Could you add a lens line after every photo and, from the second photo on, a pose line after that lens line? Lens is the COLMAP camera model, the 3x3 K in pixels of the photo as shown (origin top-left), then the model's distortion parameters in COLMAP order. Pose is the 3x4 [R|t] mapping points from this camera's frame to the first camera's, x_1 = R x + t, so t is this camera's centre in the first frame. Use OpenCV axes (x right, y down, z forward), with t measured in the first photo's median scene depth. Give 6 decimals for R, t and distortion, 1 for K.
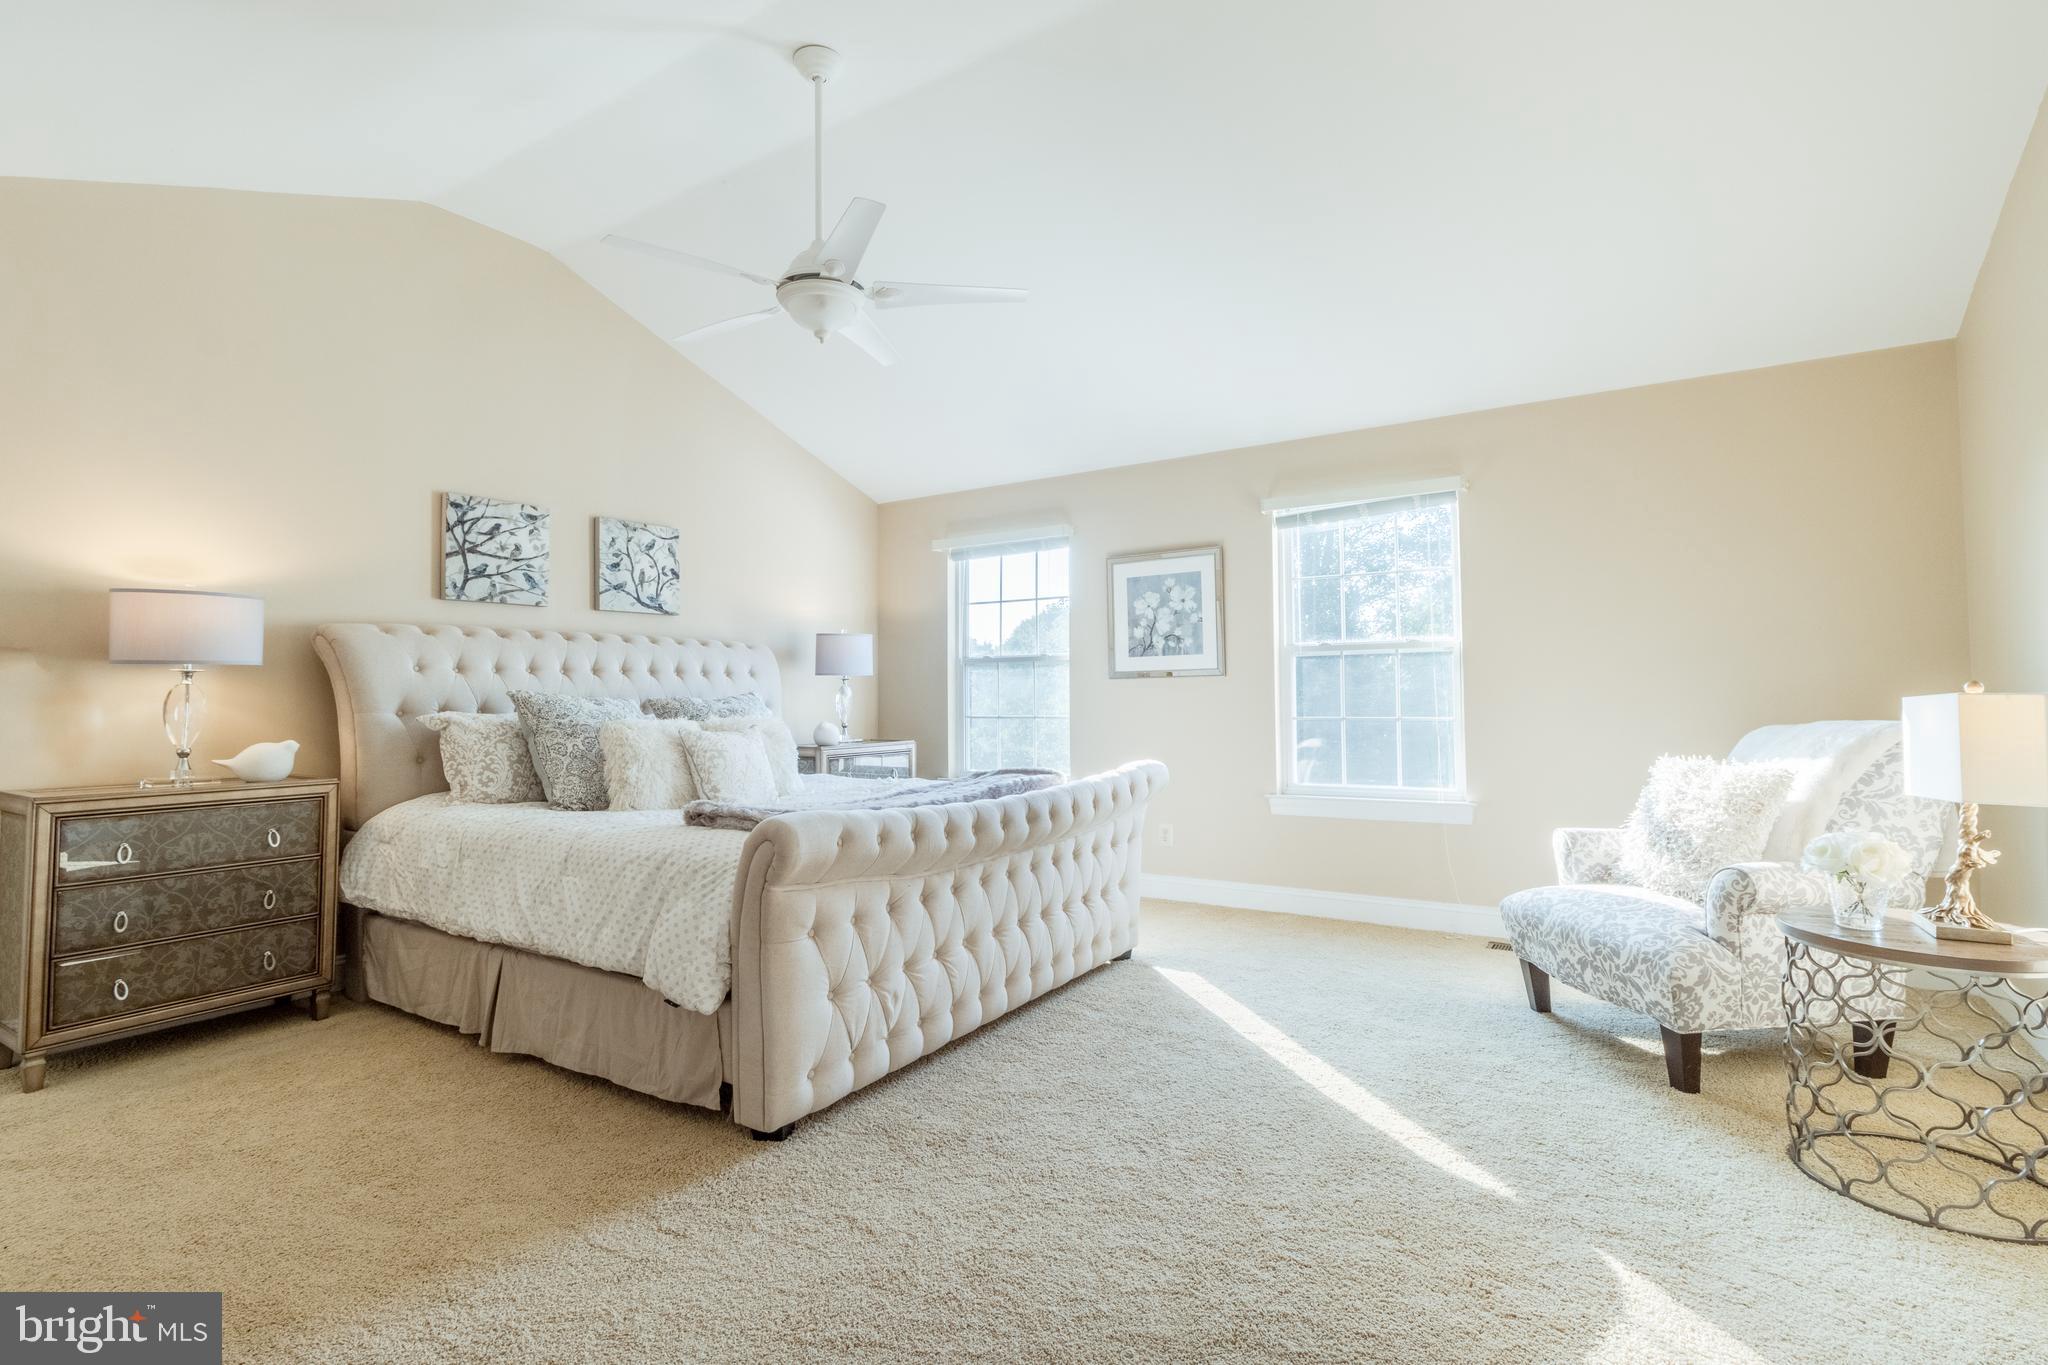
lens RADIAL K [[950.7, 0, 958.8], [0, 950.7, 674.2], [0, 0, 1]] dist [0.001915, 0.000155]
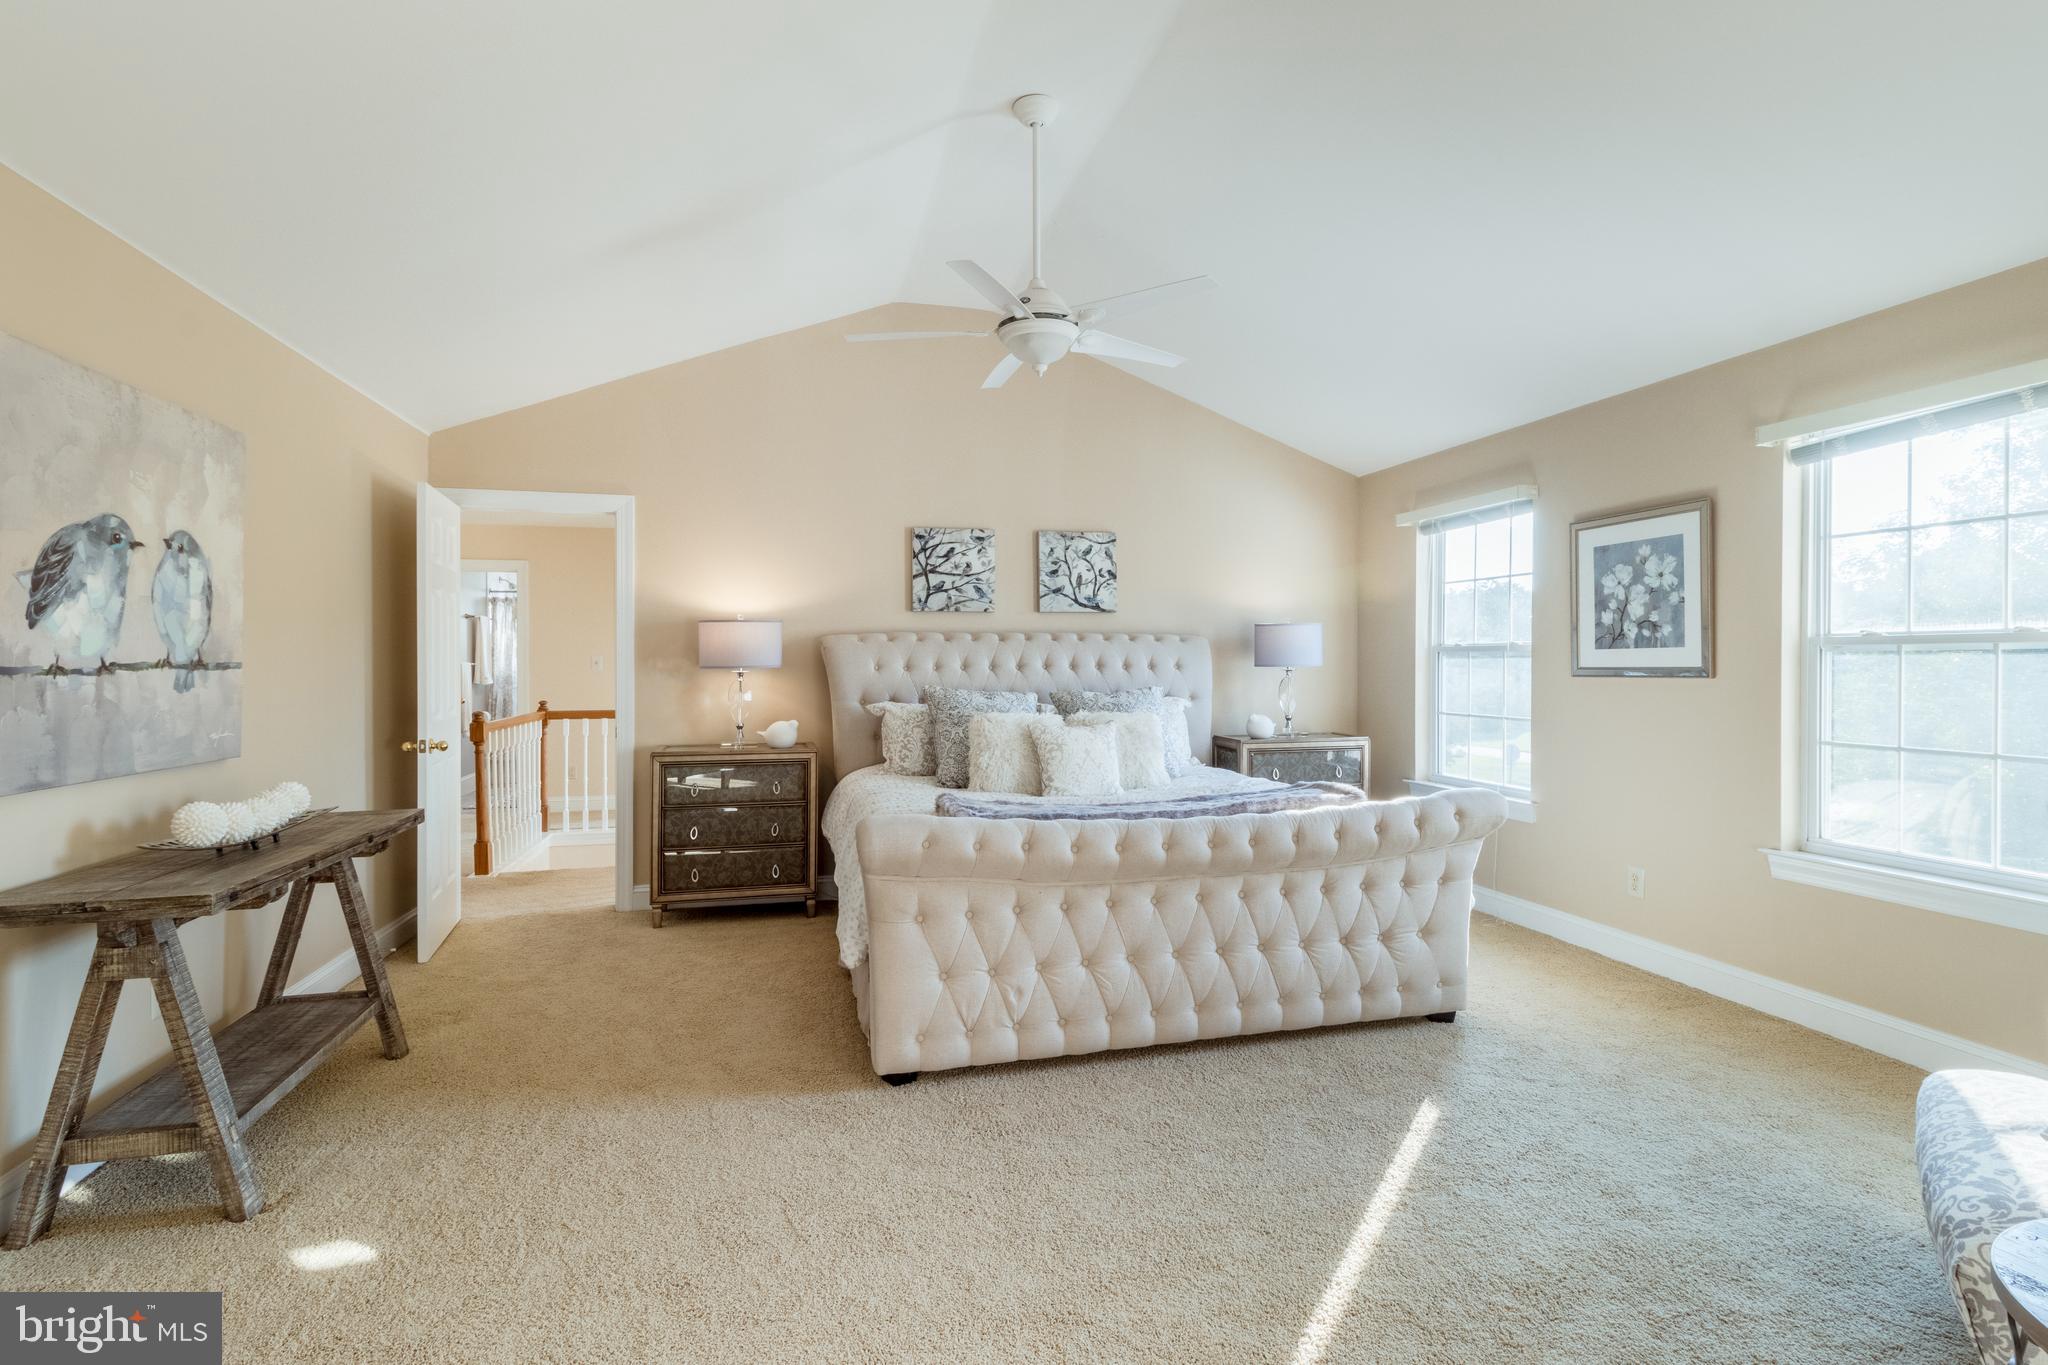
lens RADIAL K [[950.7, 0, 1028.9], [0, 950.7, 674.8], [0, 0, 1]] dist [0.001915, 0.000155]
pose [[0.756265, 0.015150, -0.654090, 0.401029], [0.013344, 0.999167, 0.038571, -0.039250], [0.654130, -0.037899, 0.755432, 0.125715]]
